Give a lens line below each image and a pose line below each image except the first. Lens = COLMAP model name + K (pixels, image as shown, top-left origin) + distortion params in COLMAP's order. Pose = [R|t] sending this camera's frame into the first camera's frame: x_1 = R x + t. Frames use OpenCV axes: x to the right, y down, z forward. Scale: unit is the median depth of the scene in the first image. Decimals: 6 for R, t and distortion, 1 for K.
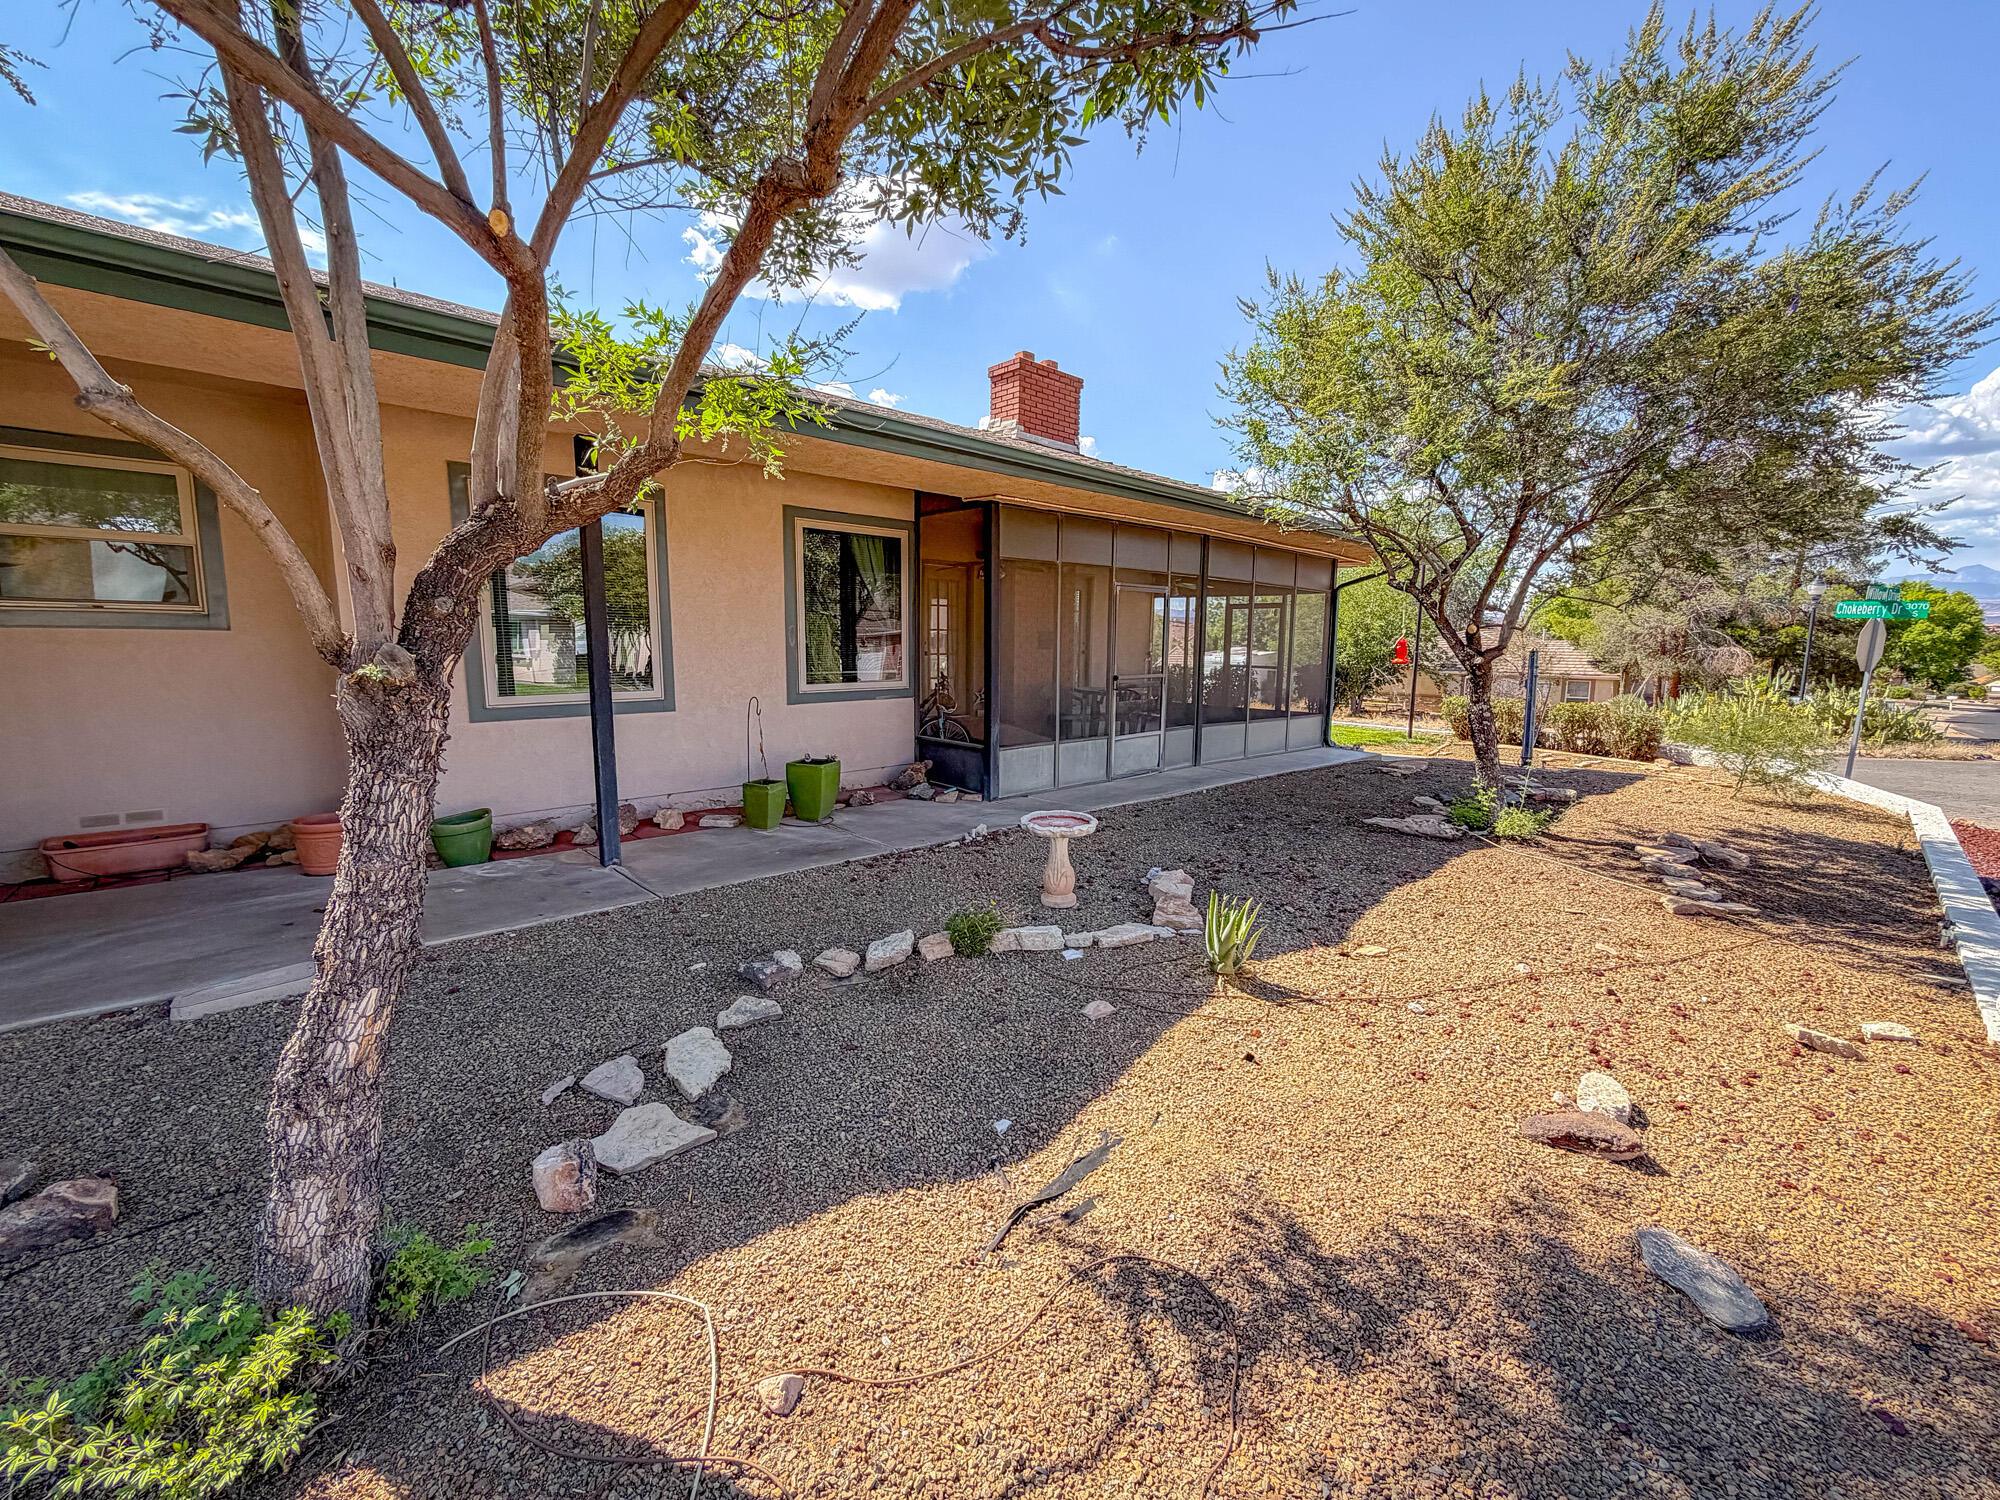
lens RADIAL K [[803.8, 0, 999.3], [0, 803.8, 752.0], [0, 0, 1]] dist [-0.000212, -0.000180]
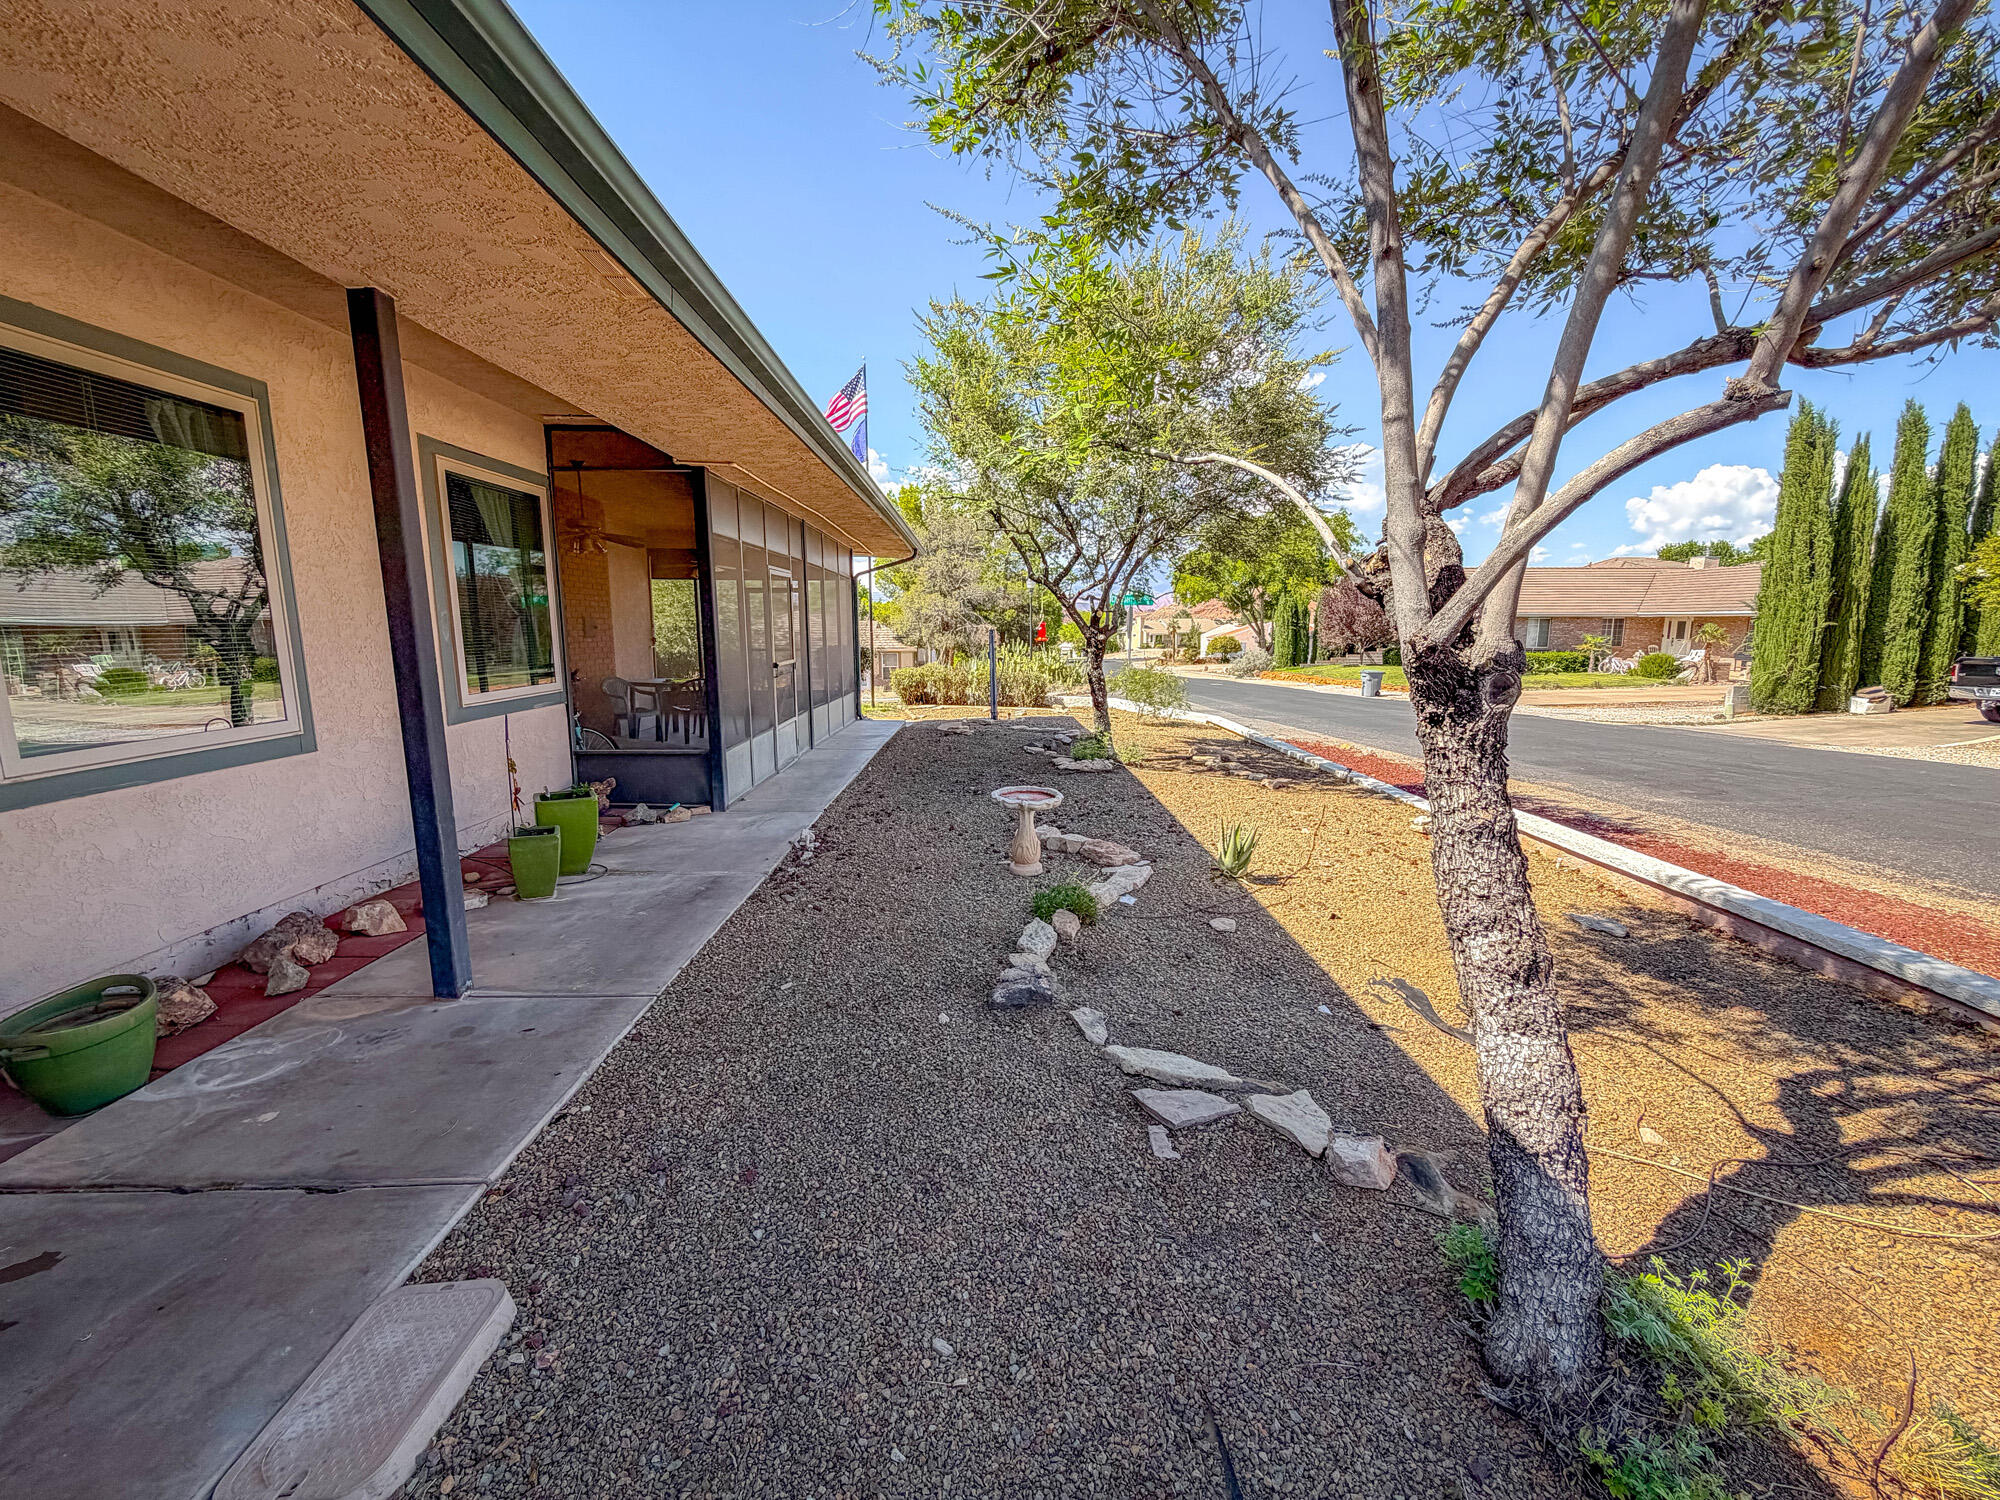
lens RADIAL K [[803.8, 0, 997.0], [0, 803.8, 747.8], [0, 0, 1]] dist [-0.000212, -0.000180]
pose [[0.680187, -0.123601, 0.722543, -0.574789], [0.112136, 0.991625, 0.064069, -0.039720], [-0.724411, 0.037445, 0.688351, 0.231795]]
